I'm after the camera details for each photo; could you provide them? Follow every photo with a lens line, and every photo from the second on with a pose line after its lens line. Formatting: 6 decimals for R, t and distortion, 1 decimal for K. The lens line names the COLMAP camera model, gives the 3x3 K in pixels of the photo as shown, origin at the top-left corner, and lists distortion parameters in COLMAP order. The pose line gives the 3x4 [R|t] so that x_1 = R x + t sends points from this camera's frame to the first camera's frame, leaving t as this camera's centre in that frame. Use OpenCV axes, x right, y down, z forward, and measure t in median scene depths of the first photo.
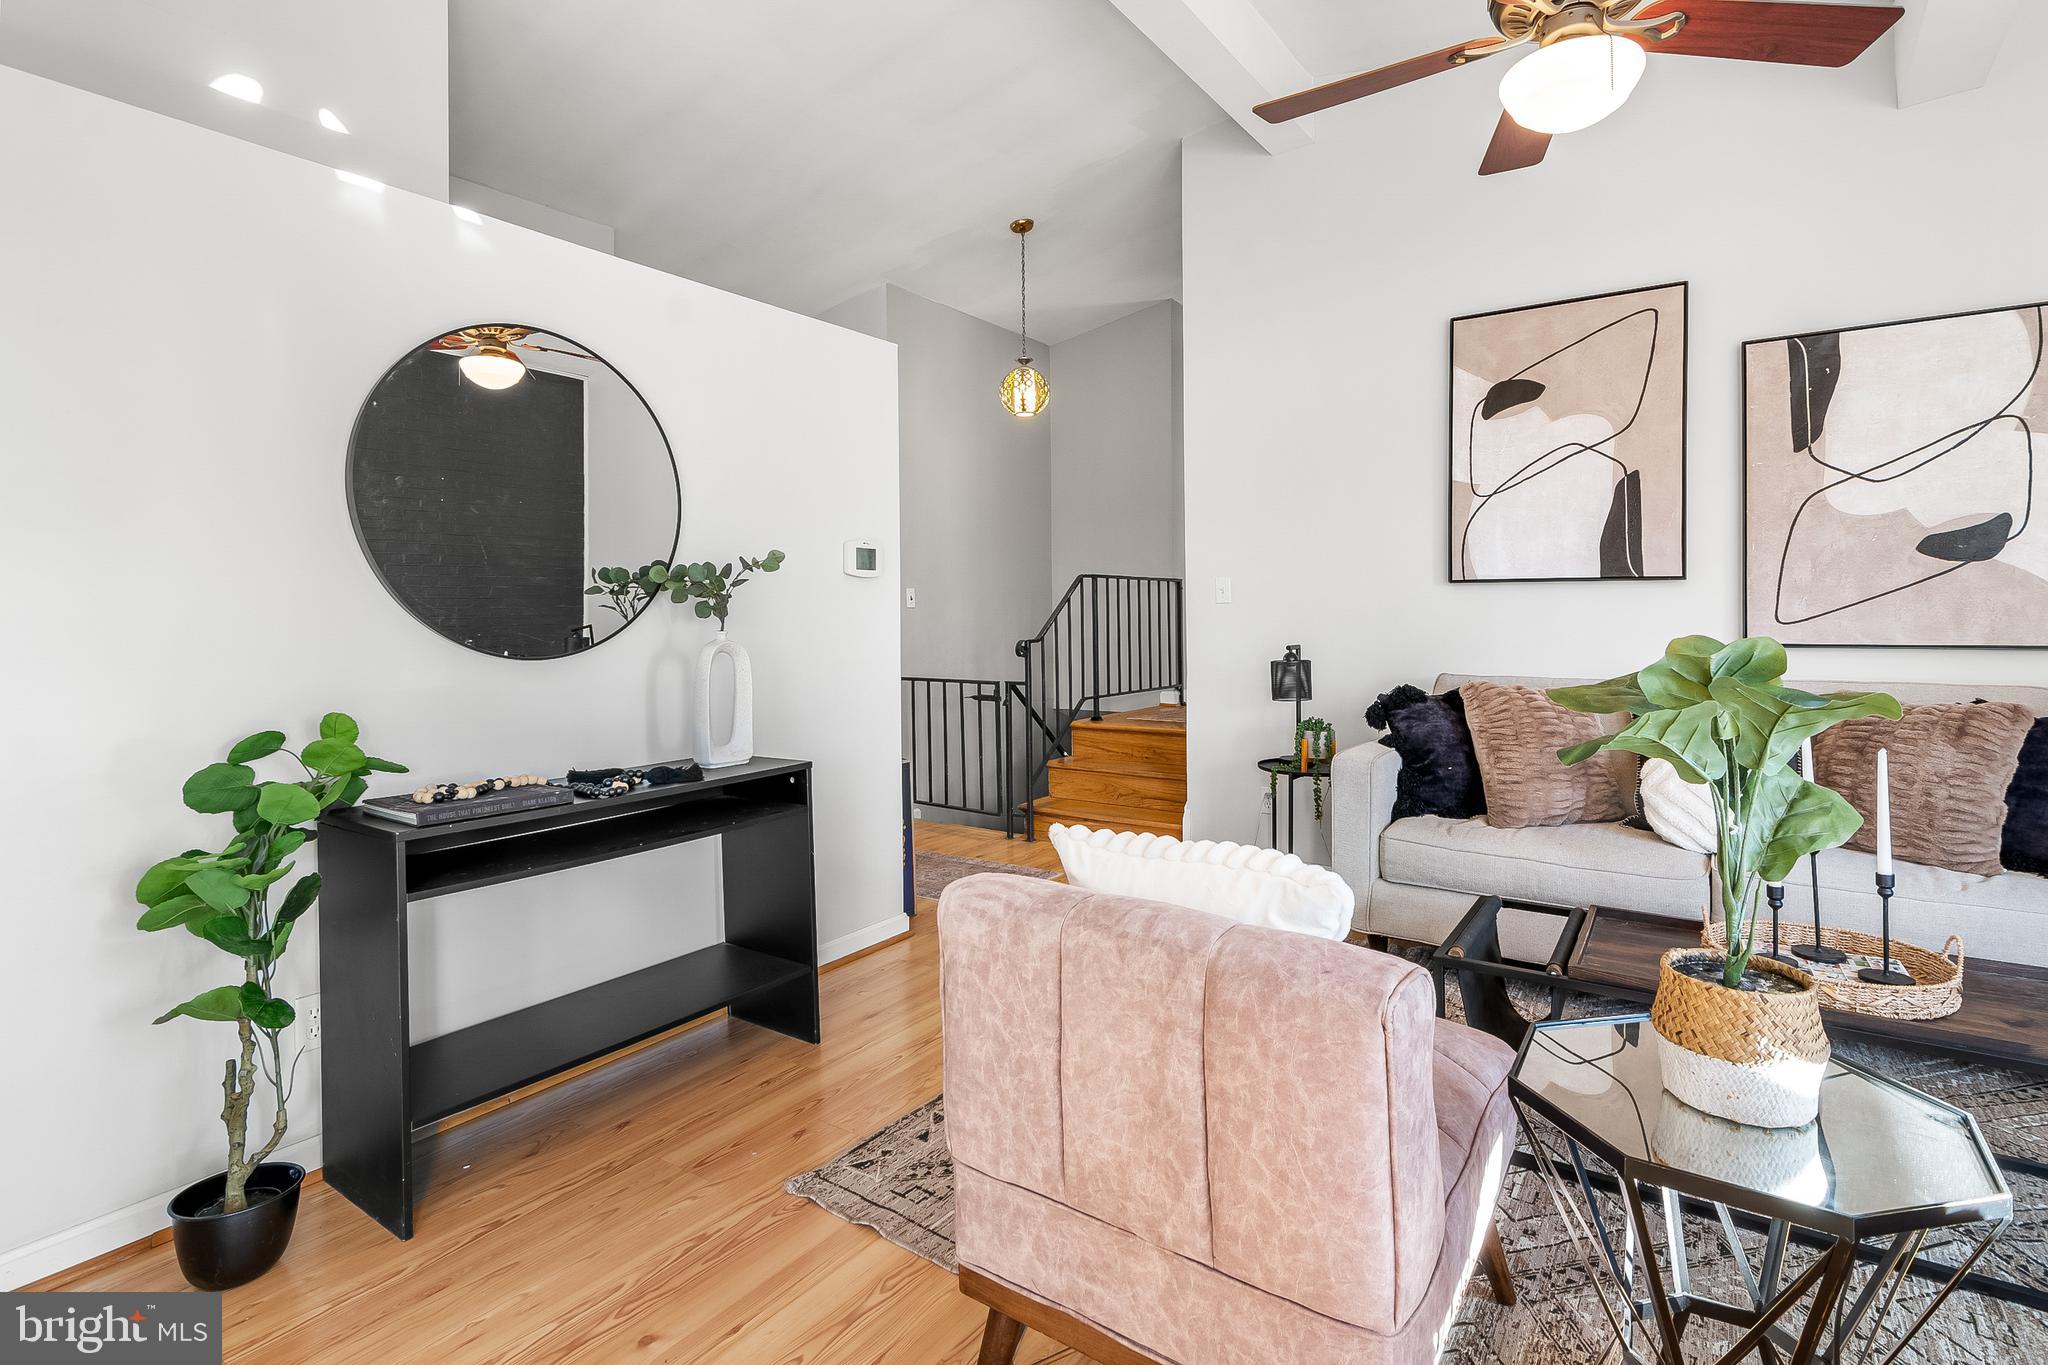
lens RADIAL K [[999.8, 0, 1016.8], [0, 999.8, 623.0], [0, 0, 1]] dist [-0.002601, -0.004394]
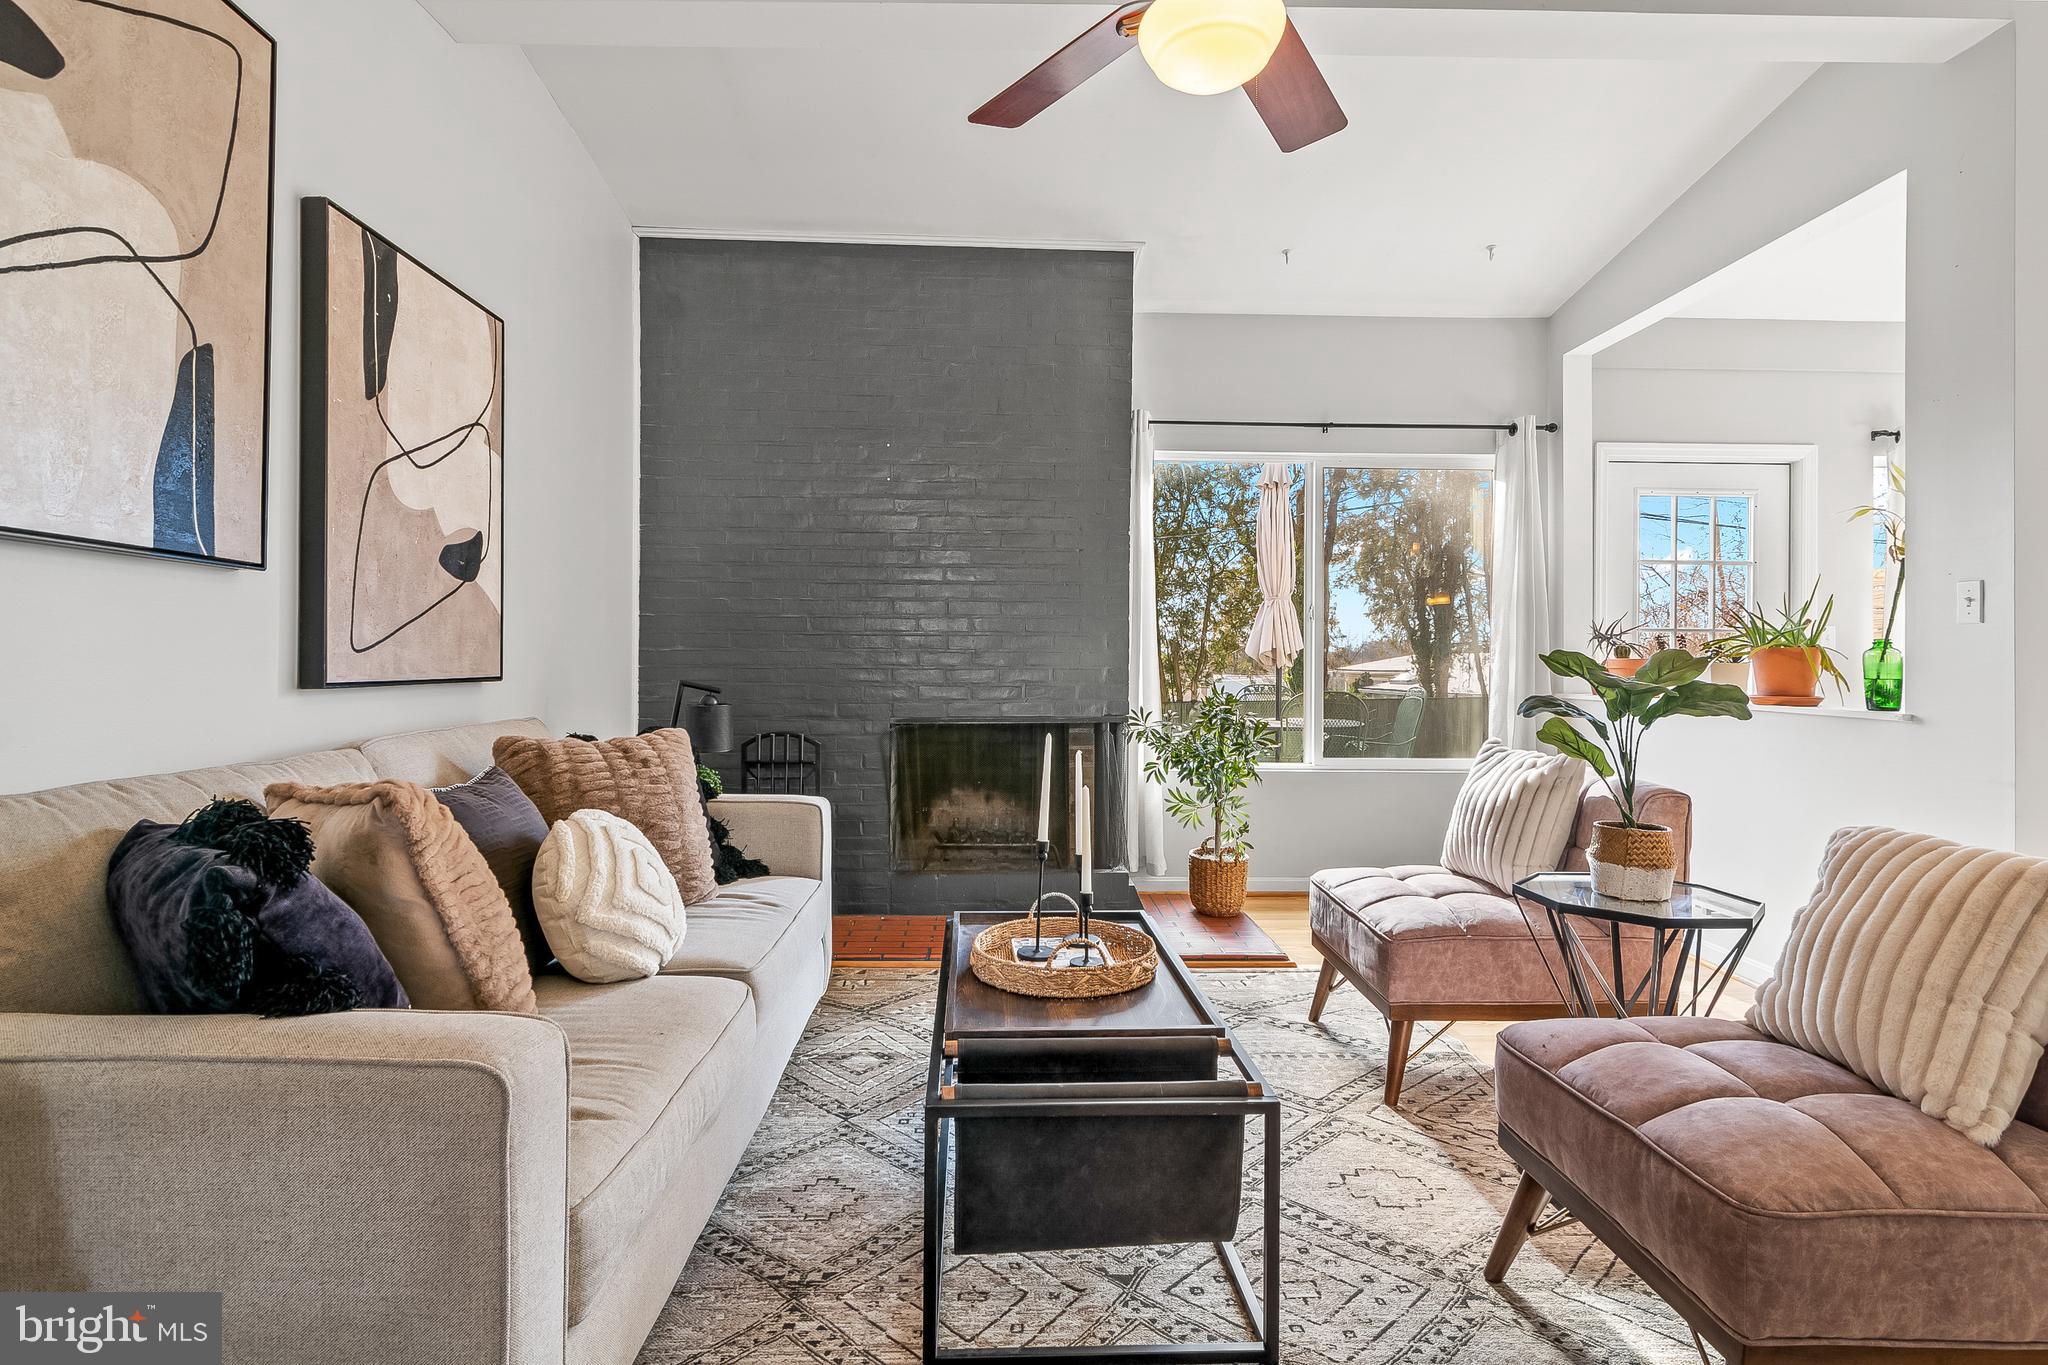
lens RADIAL K [[999.8, 0, 1036.2], [0, 999.8, 661.2], [0, 0, 1]] dist [-0.002601, -0.004394]
pose [[-0.588495, 0.006156, 0.808477, -0.028917], [0.006270, 0.999976, -0.003050, 0.010686], [-0.808476, 0.003275, -0.588520, 0.952301]]
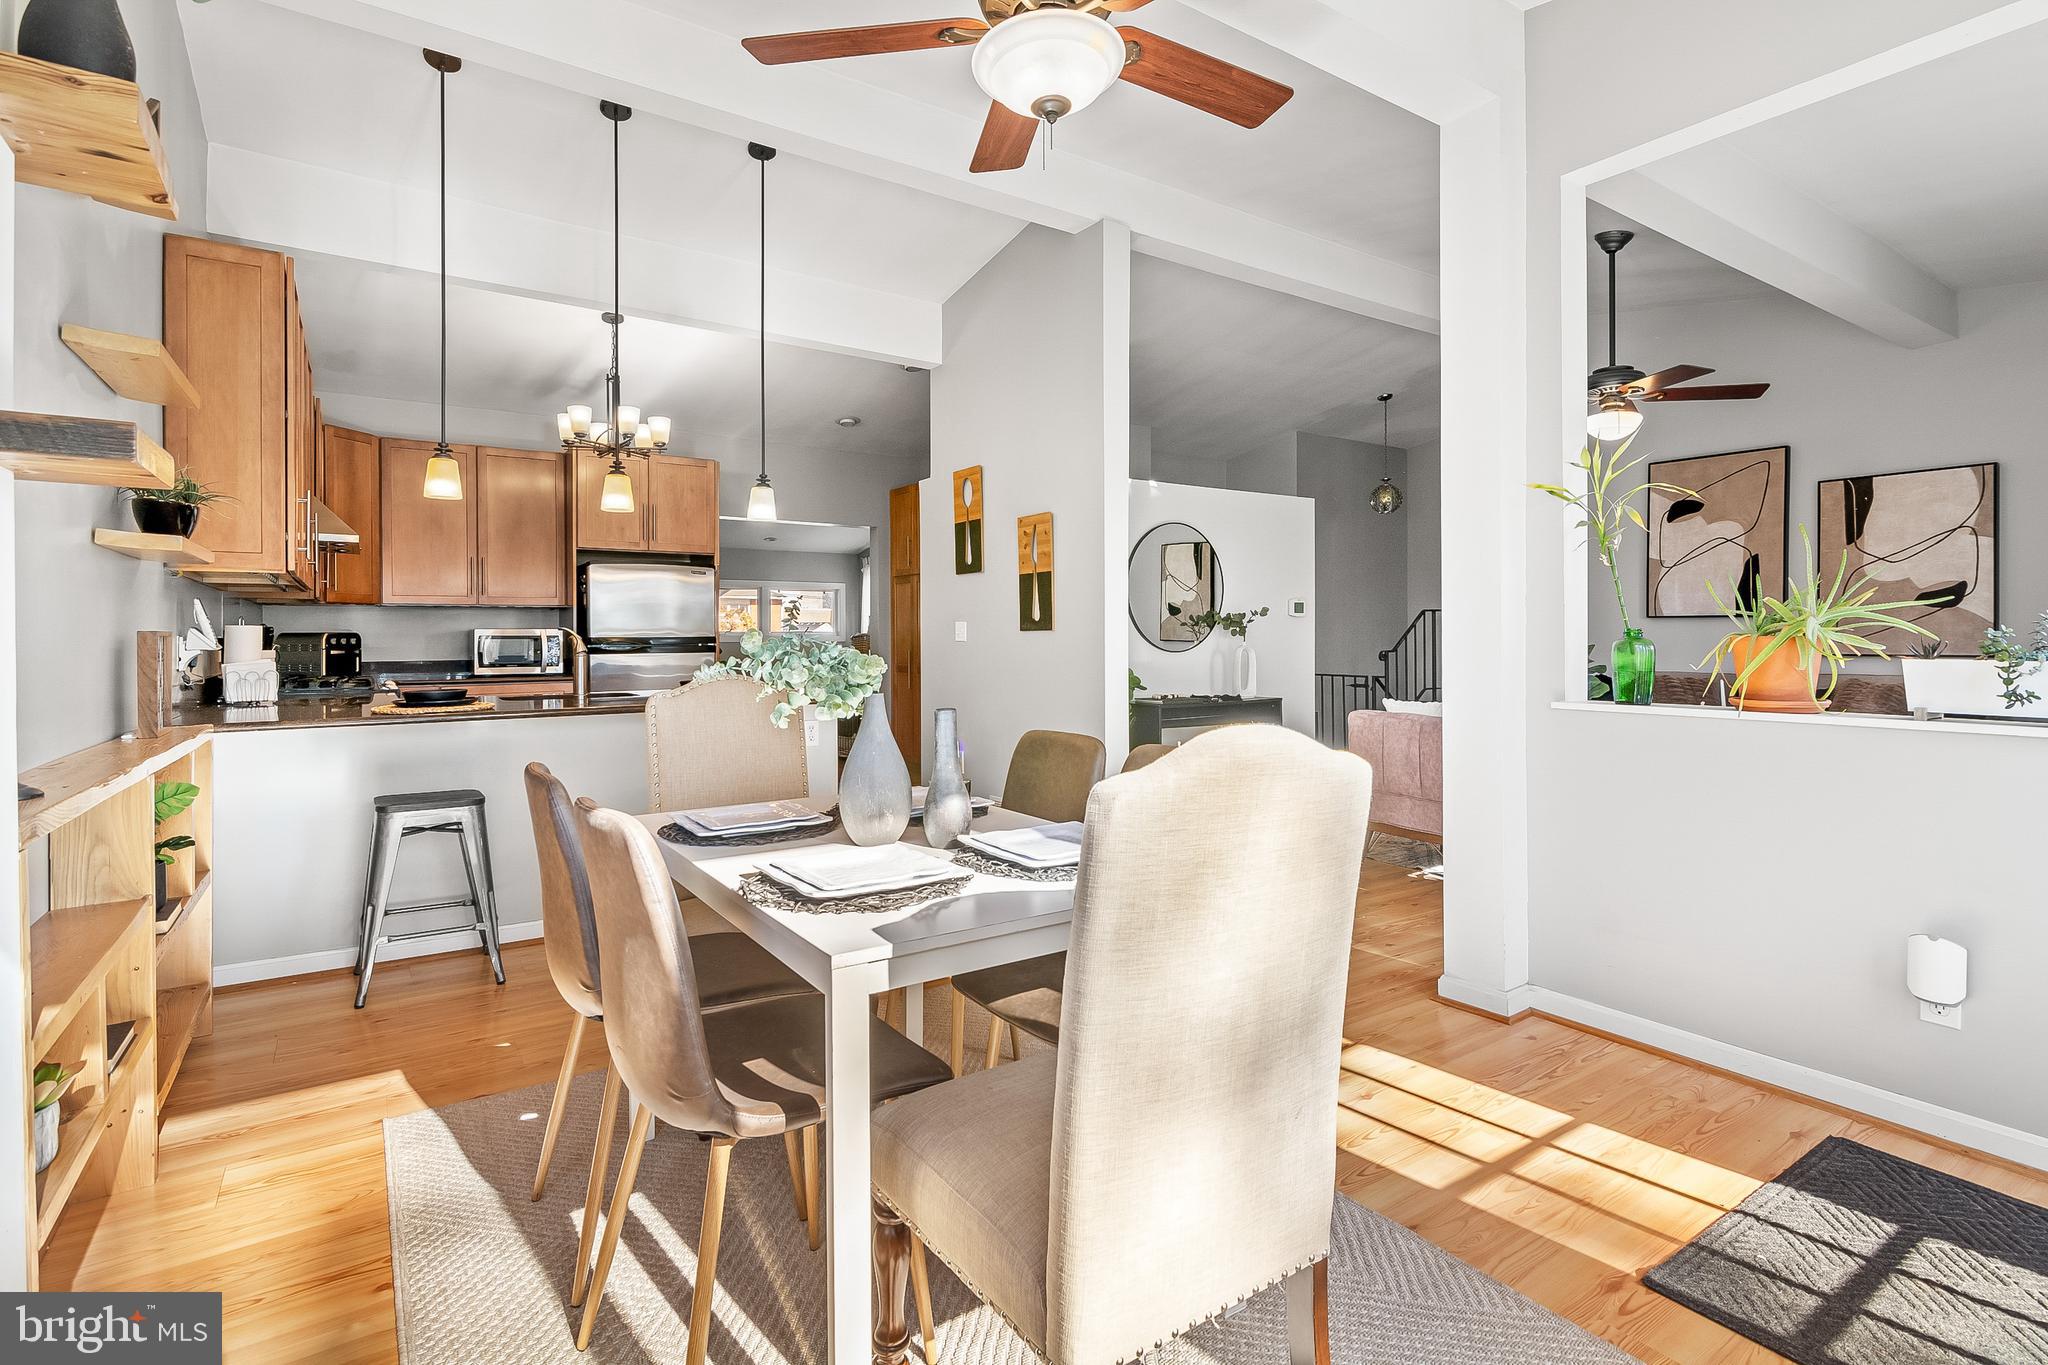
lens RADIAL K [[999.8, 0, 1016.7], [0, 999.8, 643.8], [0, 0, 1]] dist [-0.002601, -0.004394]
pose [[0.936771, 0.007576, -0.349861, 0.022880], [-0.006893, 0.999971, 0.003196, 0.006804], [0.349875, -0.000583, 0.936796, -1.067014]]
